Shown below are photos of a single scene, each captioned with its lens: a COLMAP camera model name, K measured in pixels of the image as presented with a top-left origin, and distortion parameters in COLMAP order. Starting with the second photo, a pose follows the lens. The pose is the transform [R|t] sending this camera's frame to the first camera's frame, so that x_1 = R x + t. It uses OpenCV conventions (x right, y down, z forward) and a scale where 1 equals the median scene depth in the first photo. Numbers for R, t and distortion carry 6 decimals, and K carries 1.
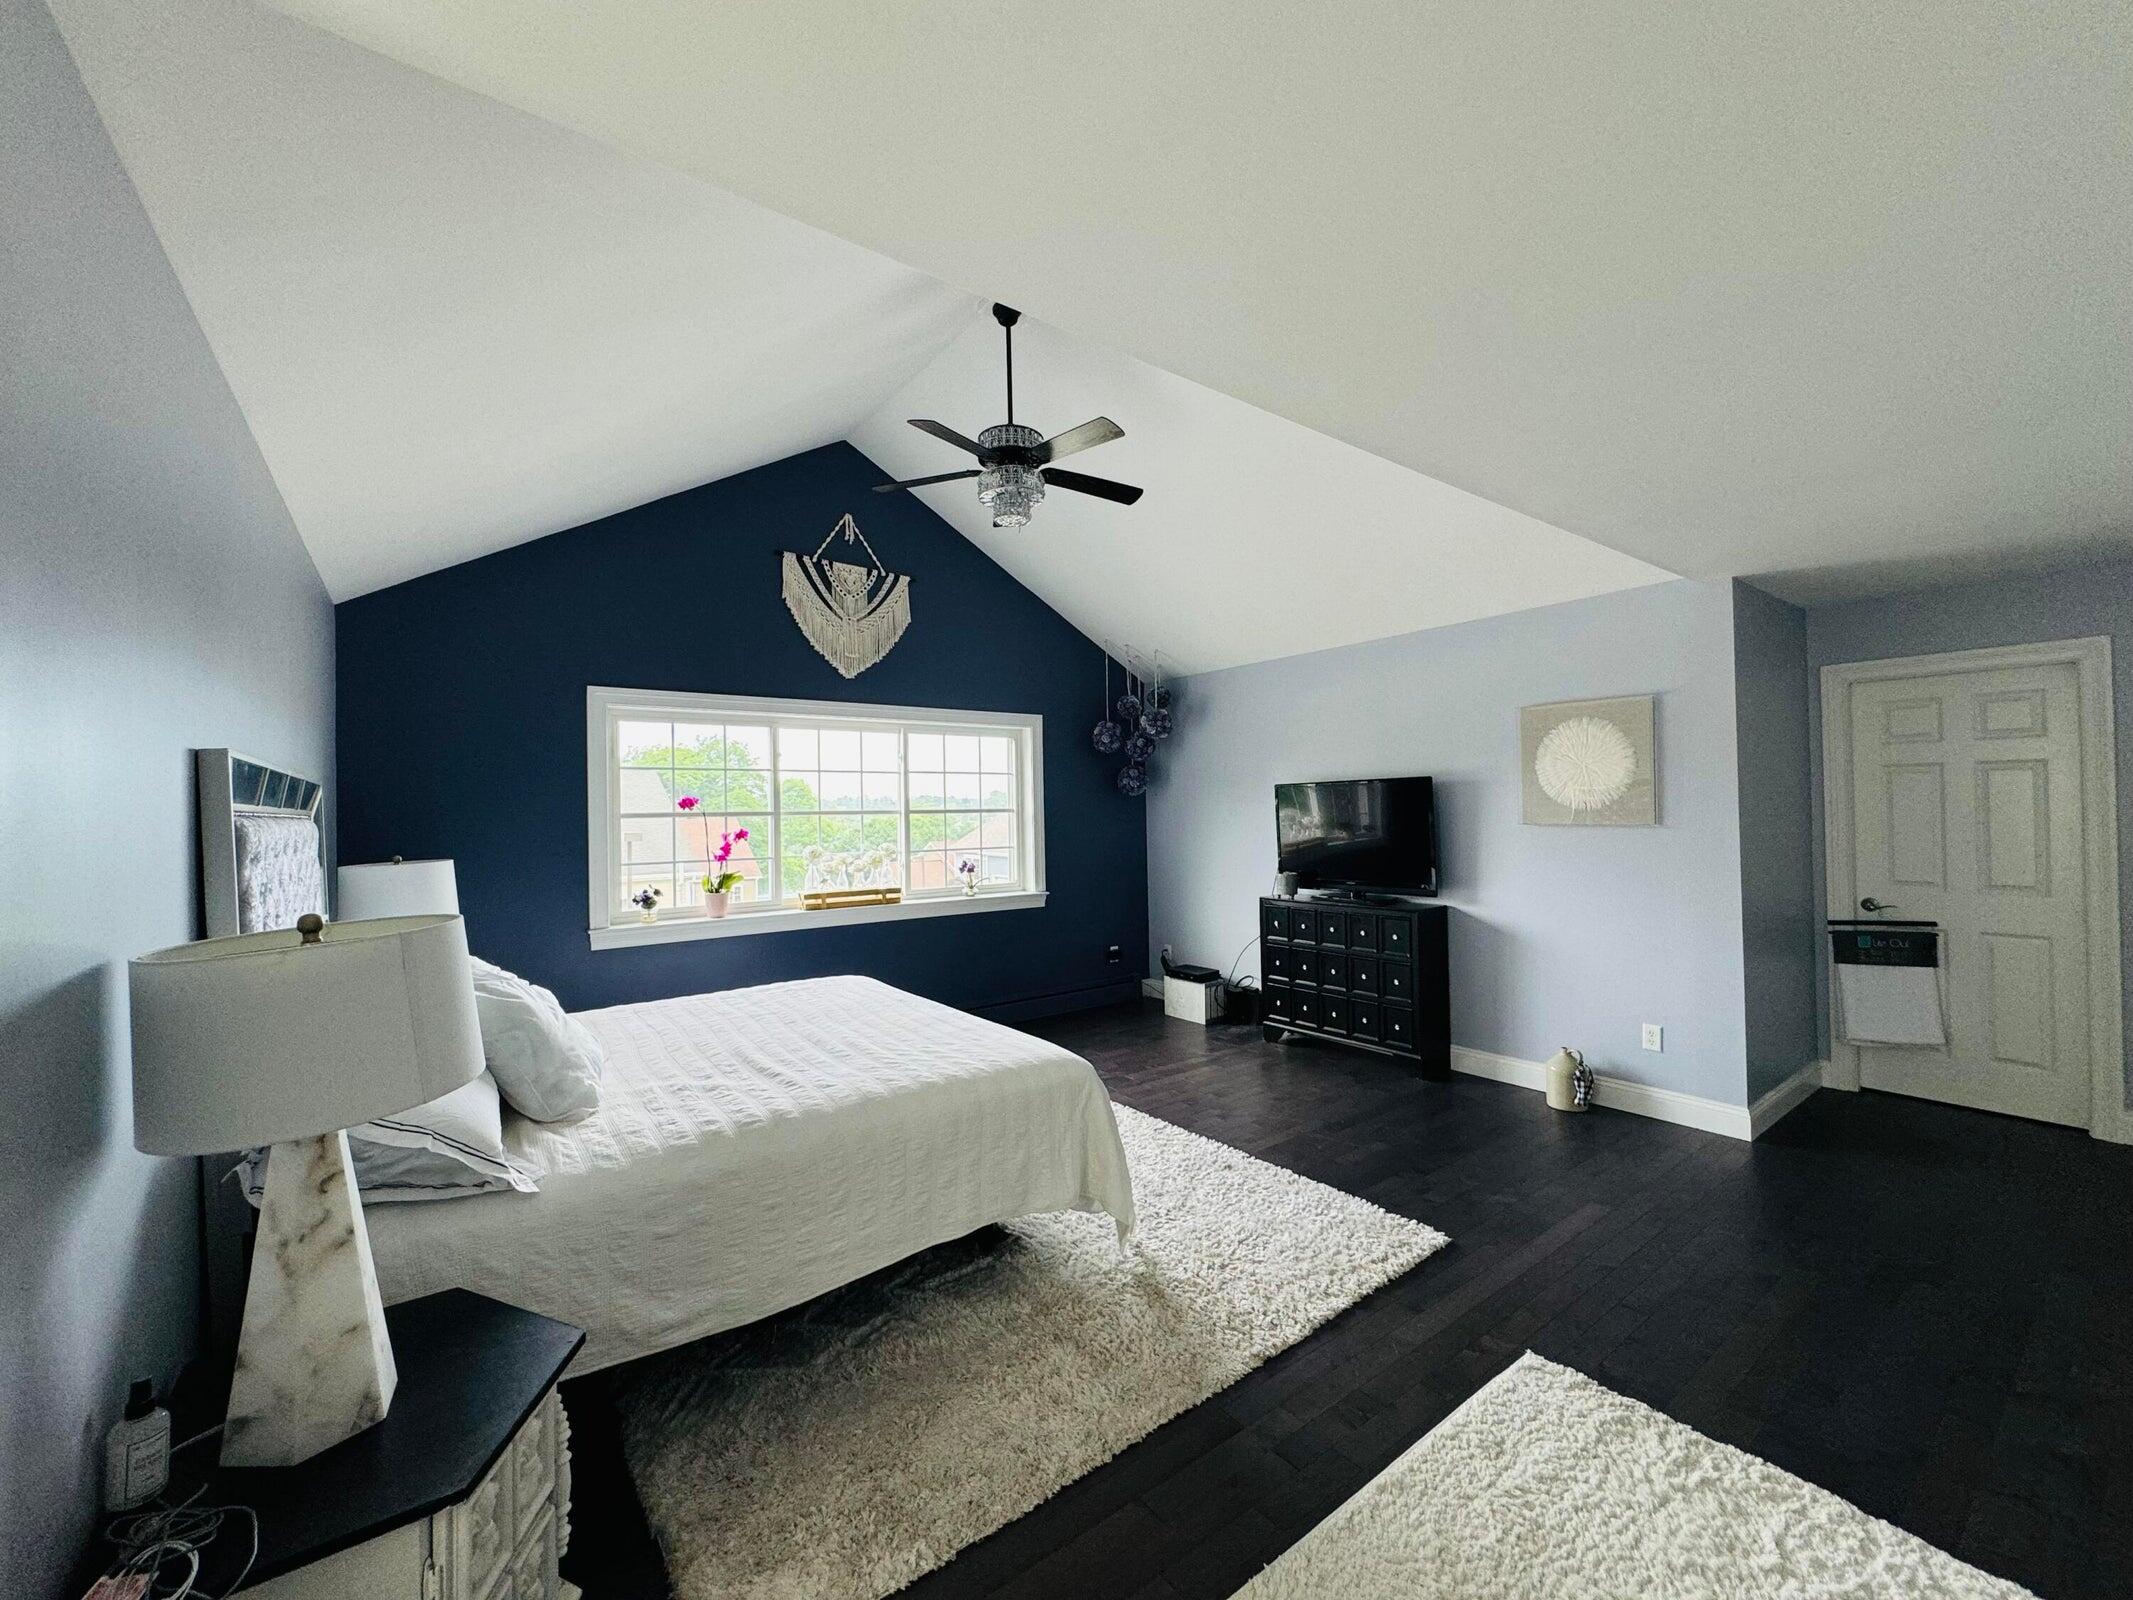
lens RADIAL K [[853.2, 0, 1070.2], [0, 853.2, 797.3], [0, 0, 1]] dist [0.000273, -0.000347]
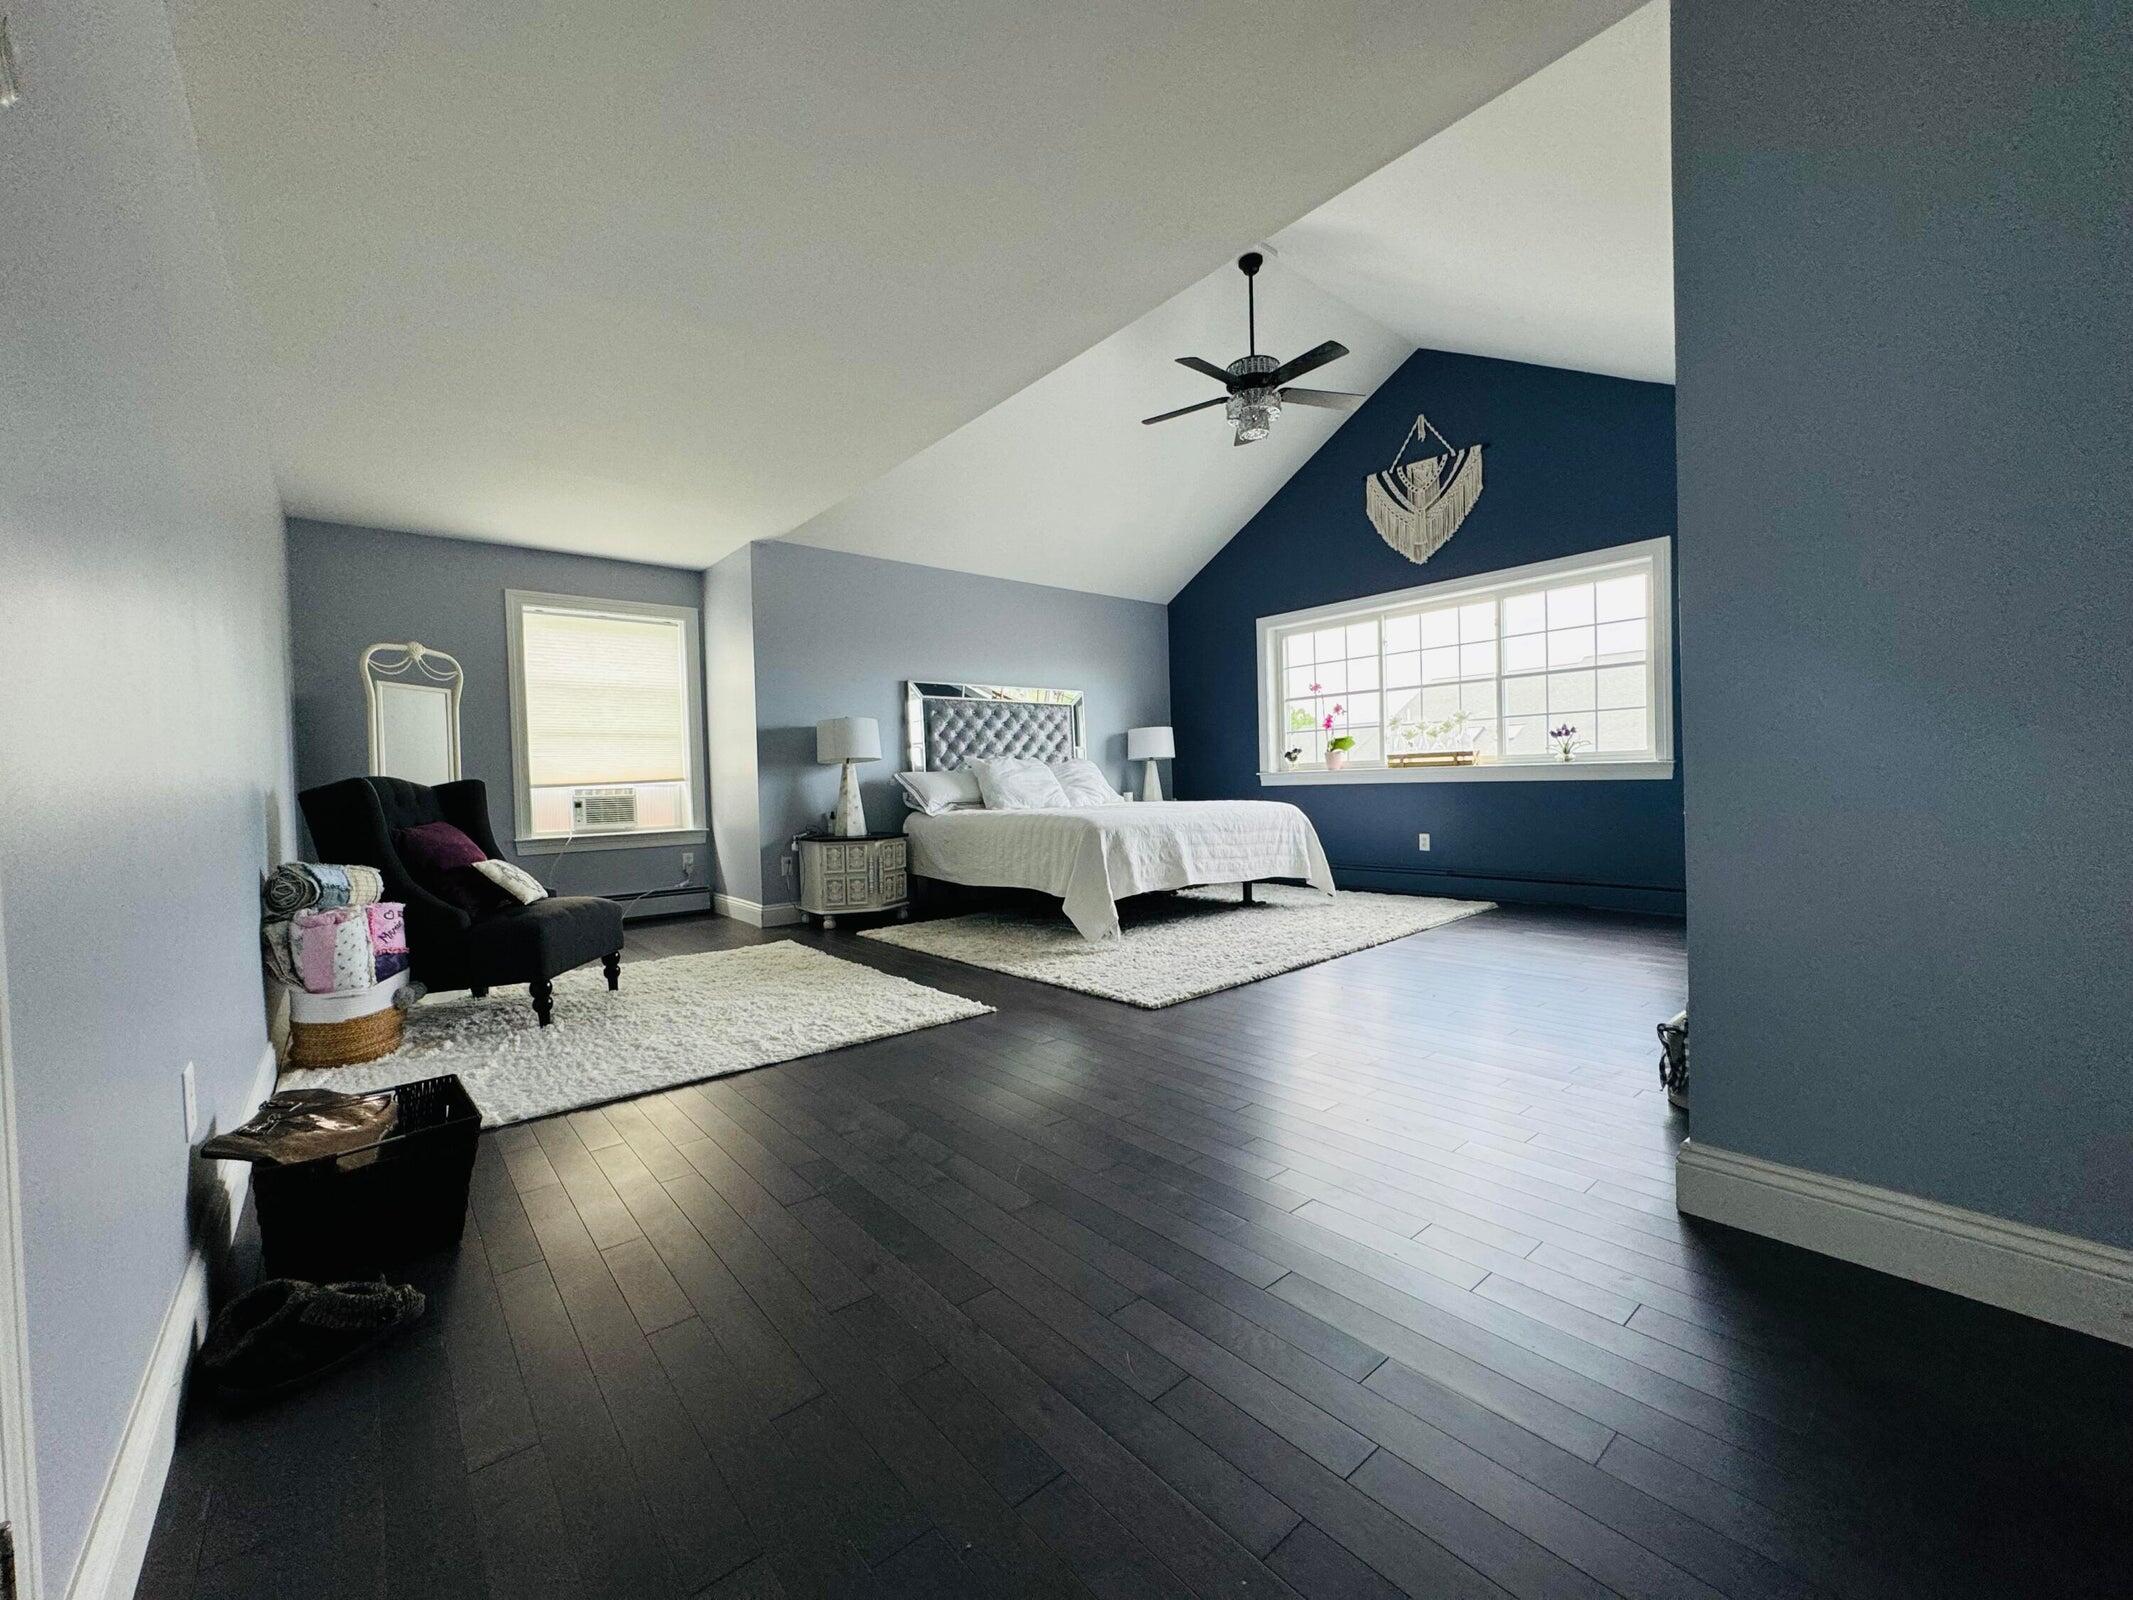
lens RADIAL K [[853.2, 0, 1070.0], [0, 853.2, 804.5], [0, 0, 1]] dist [0.000273, -0.000347]
pose [[0.061884, 0.039620, -0.997297, 0.843587], [0.044173, 0.998124, 0.042394, 0.108620], [0.997105, -0.046677, 0.060017, 0.453555]]
